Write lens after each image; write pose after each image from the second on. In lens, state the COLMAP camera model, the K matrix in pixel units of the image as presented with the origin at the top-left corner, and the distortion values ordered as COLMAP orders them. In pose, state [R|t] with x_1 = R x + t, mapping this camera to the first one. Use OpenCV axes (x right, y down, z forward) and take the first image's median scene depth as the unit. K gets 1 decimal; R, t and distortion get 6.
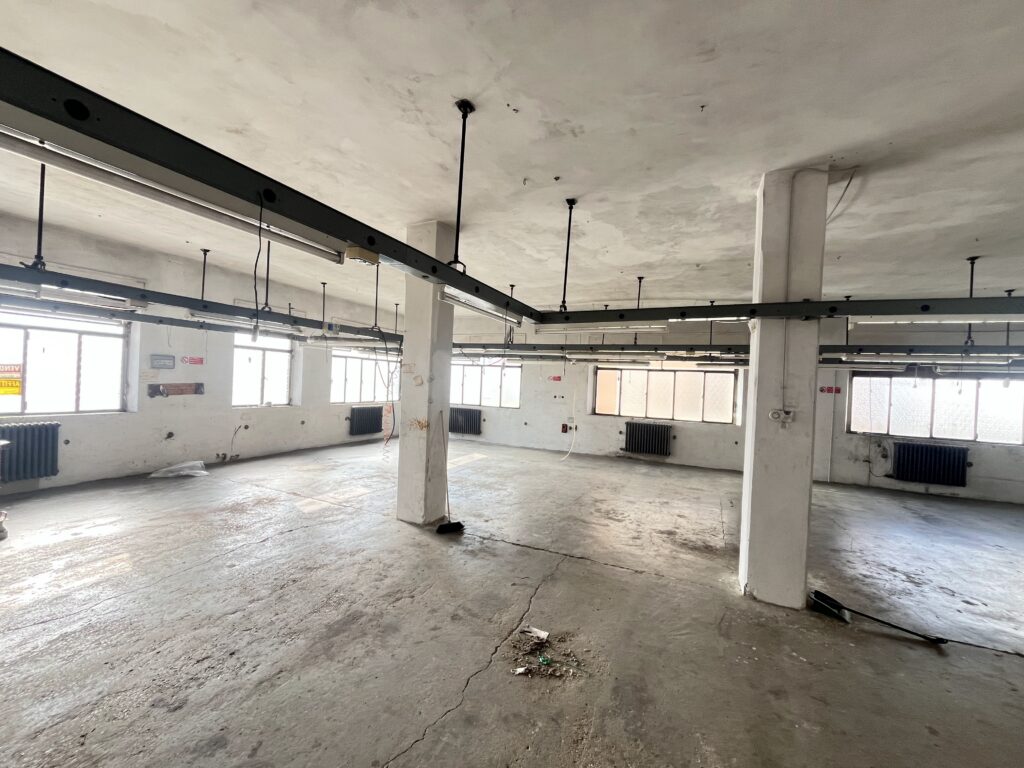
lens RADIAL K [[415.1, 0, 512.0], [0, 415.1, 384.0], [0, 0, 1]] dist [-0.003637, -0.000324]
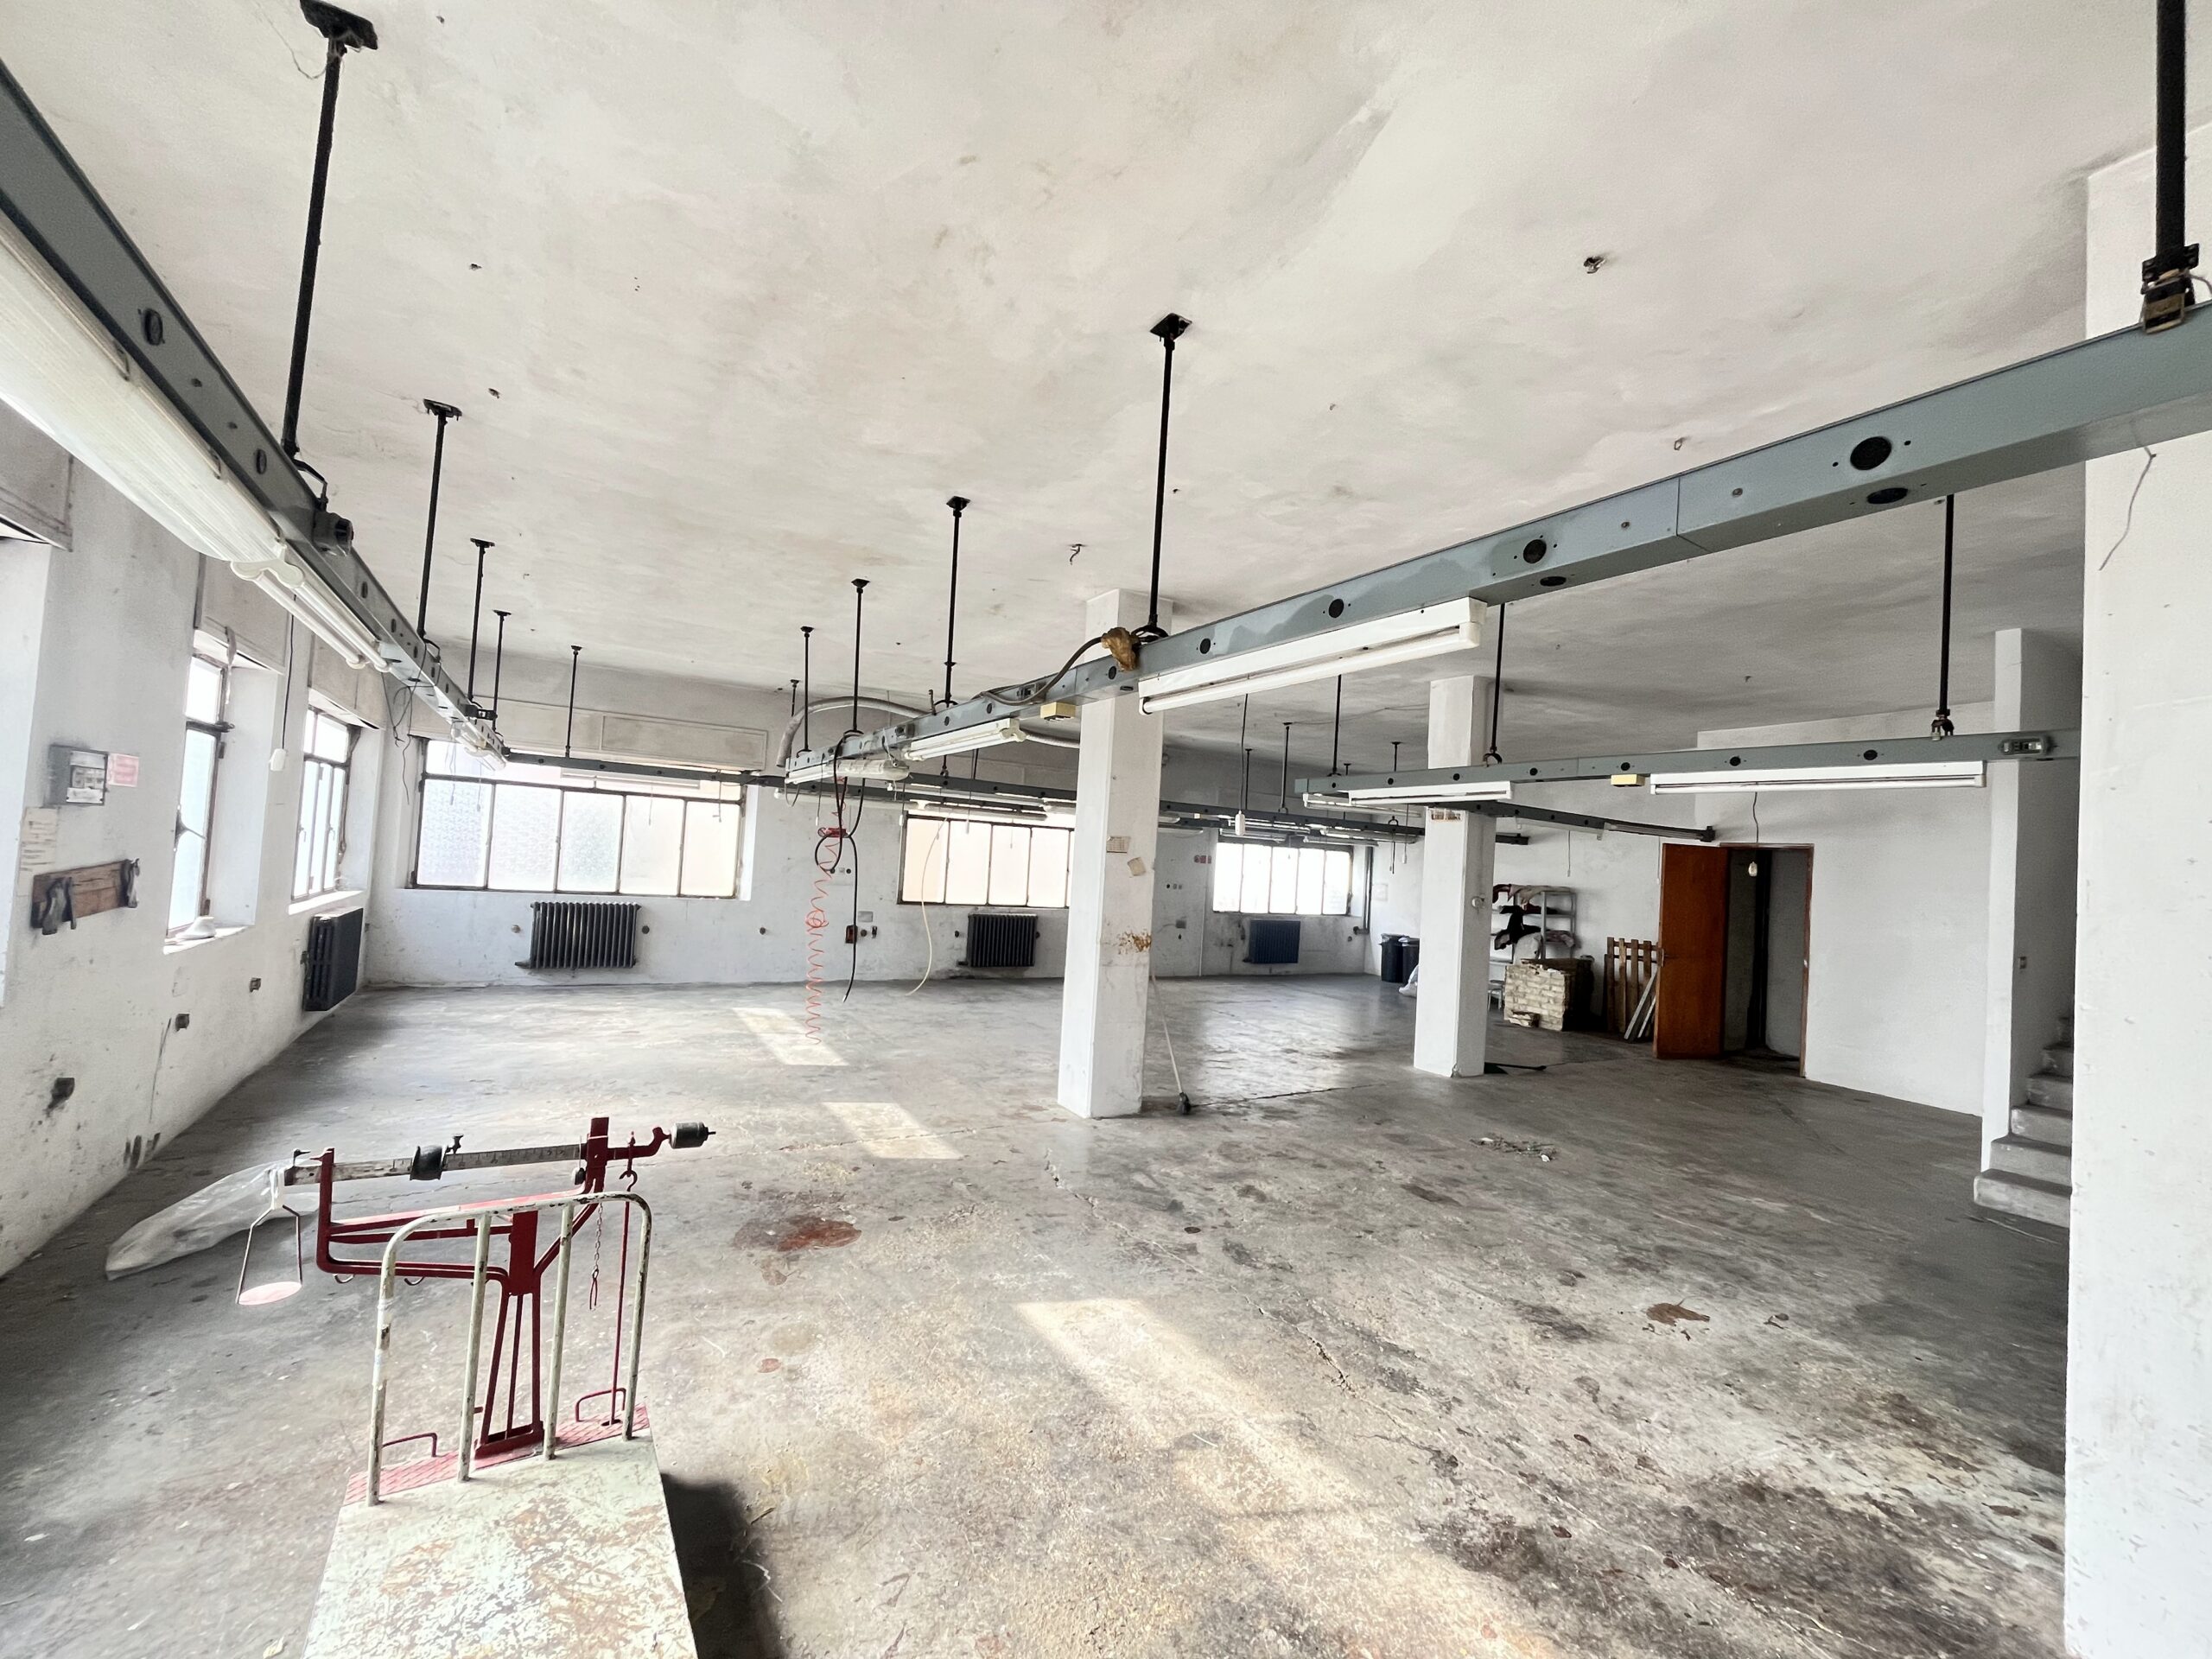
lens RADIAL K [[896.6, 0, 1106.0], [0, 896.6, 829.5], [0, 0, 1]] dist [-0.003637, -0.000324]
pose [[0.561044, 0.019871, 0.827548, -1.321264], [-0.032200, 0.999479, -0.002169, -0.056823], [-0.827160, -0.025431, 0.561392, 0.347133]]
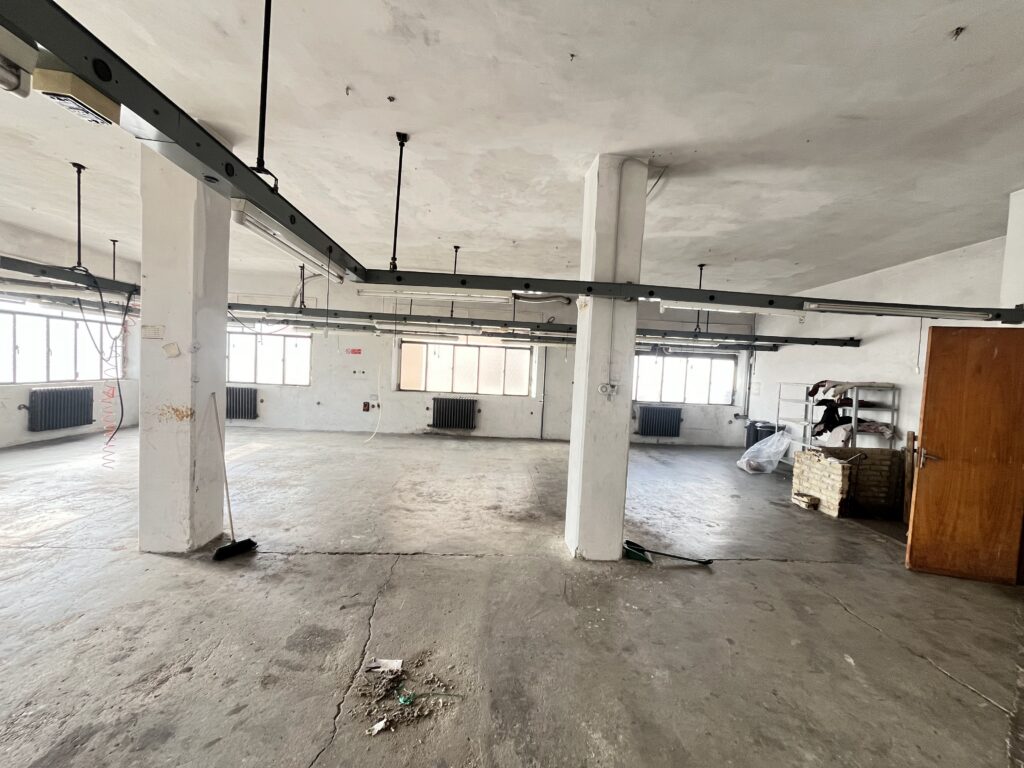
lens RADIAL K [[415.1, 0, 512.0], [0, 415.1, 384.0], [0, 0, 1]] dist [-0.003637, -0.000324]
pose [[0.877315, -0.019675, 0.479512, -0.062433], [-0.009766, 0.998221, 0.058826, 0.001623], [-0.479816, -0.056291, 0.875562, 0.124153]]
